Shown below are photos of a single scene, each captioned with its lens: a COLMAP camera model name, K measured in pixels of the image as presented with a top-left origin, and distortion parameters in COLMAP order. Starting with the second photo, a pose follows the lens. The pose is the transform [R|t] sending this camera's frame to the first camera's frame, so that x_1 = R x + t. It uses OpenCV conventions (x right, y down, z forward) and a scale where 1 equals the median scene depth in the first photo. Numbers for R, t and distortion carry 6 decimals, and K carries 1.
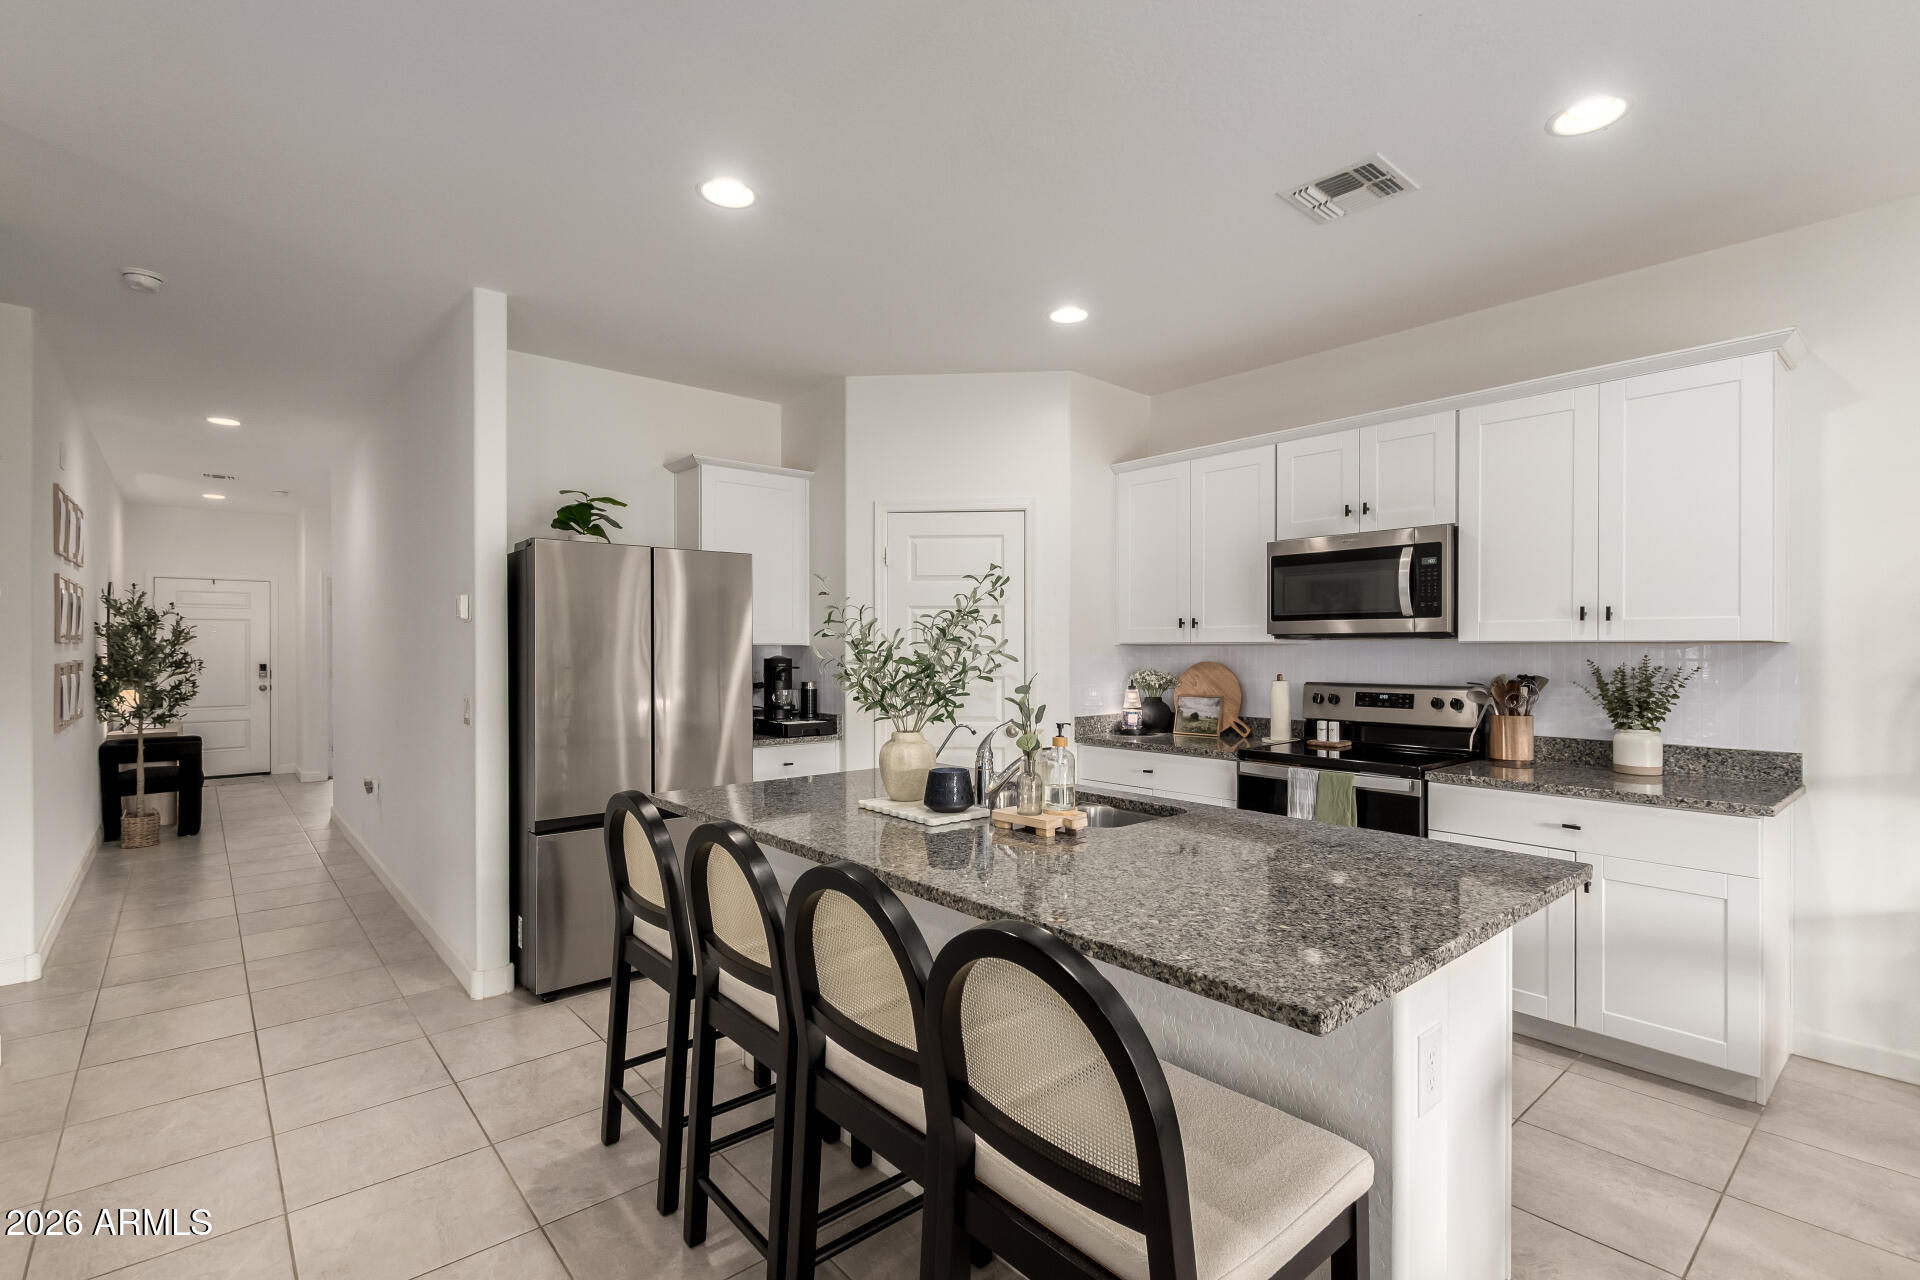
lens RADIAL K [[875.7, 0, 962.1], [0, 875.7, 649.5], [0, 0, 1]] dist [0.003737, 0.000452]
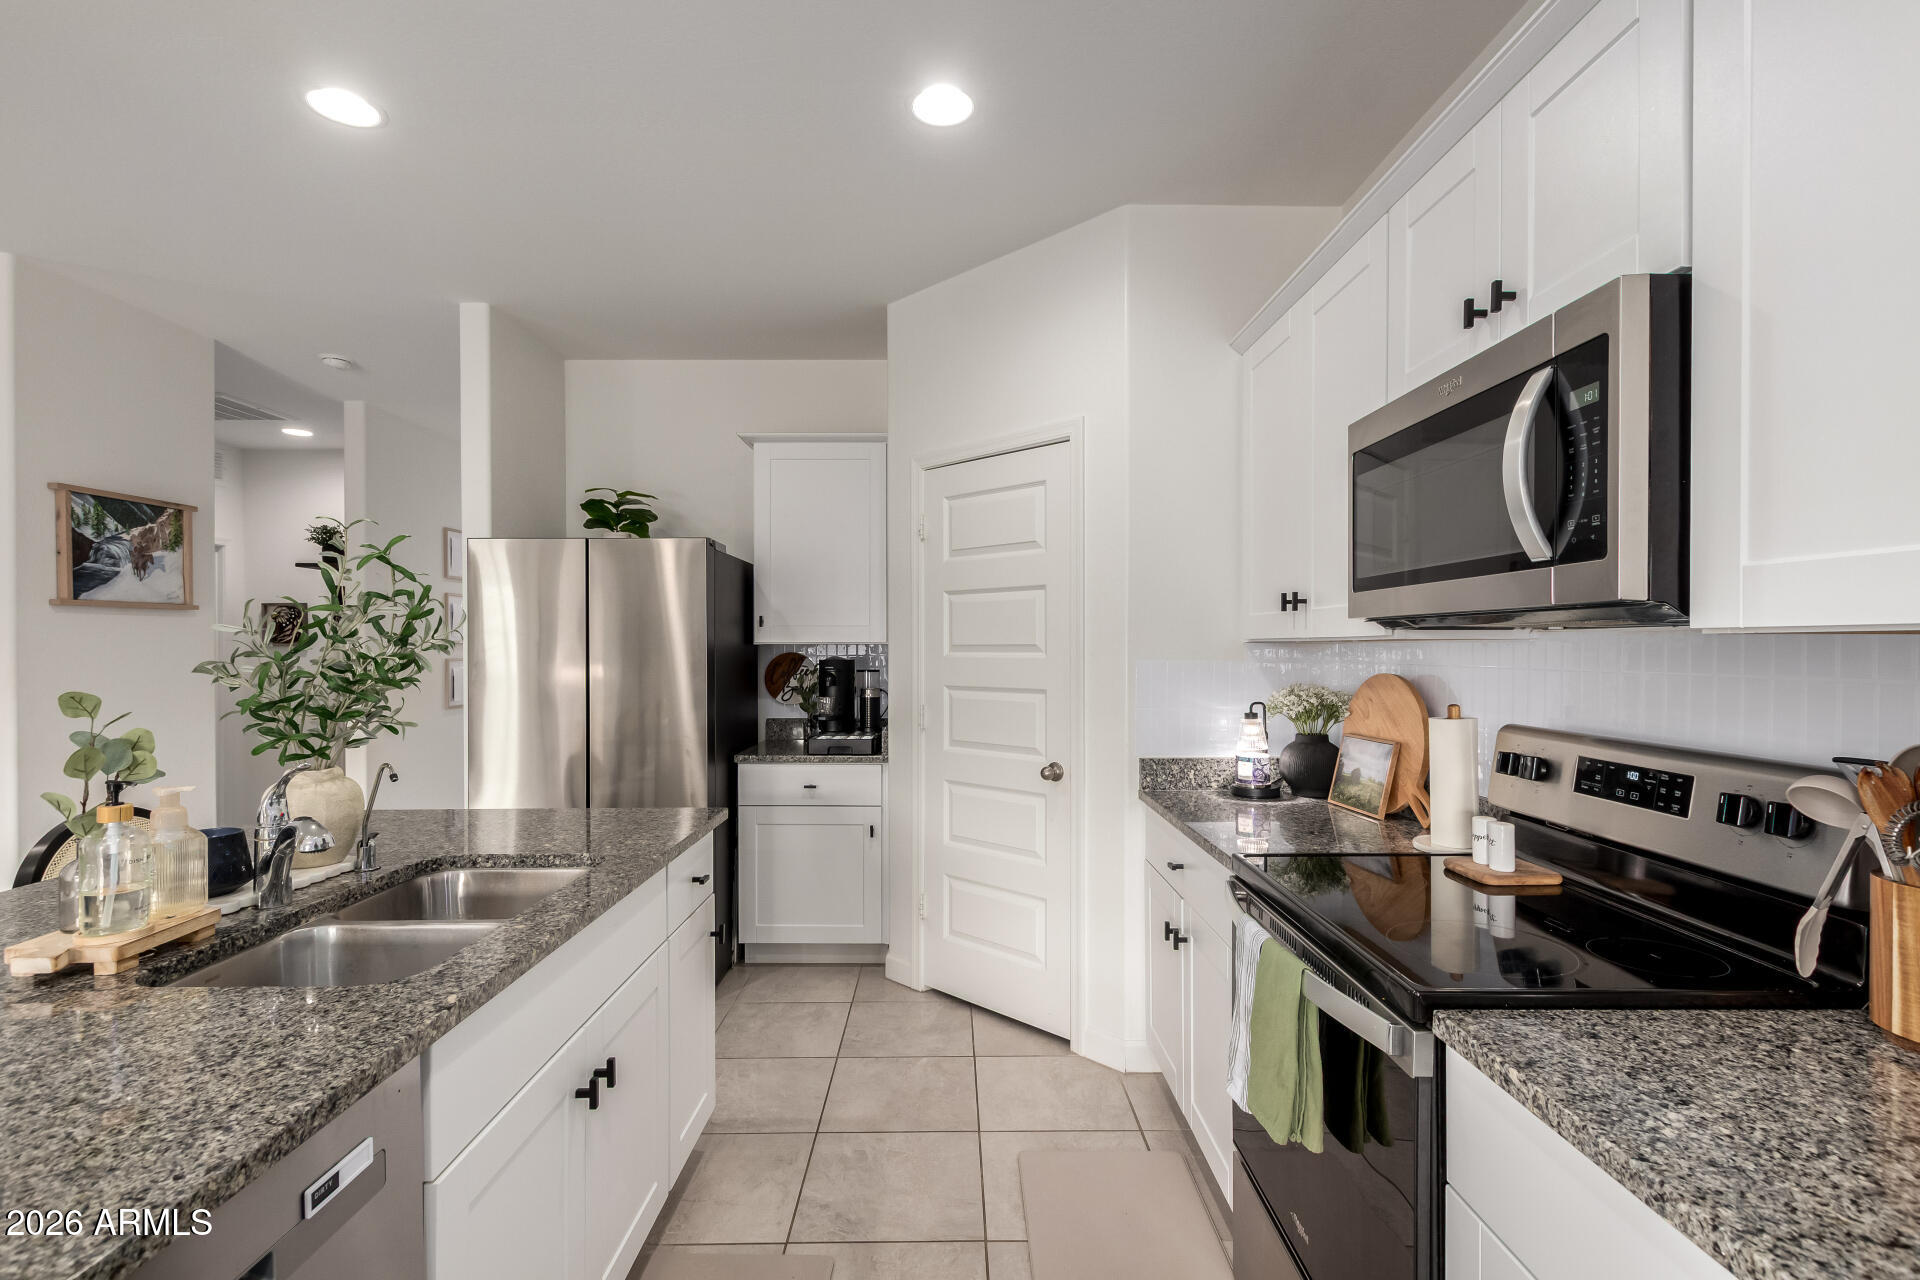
lens RADIAL K [[875.7, 0, 962.1], [0, 875.7, 649.5], [0, 0, 1]] dist [0.003737, 0.000452]
pose [[0.760867, 0.002539, -0.648903, 0.501247], [-0.000672, 0.999995, 0.003125, -0.002530], [0.648908, -0.001942, 0.760865, 0.508349]]
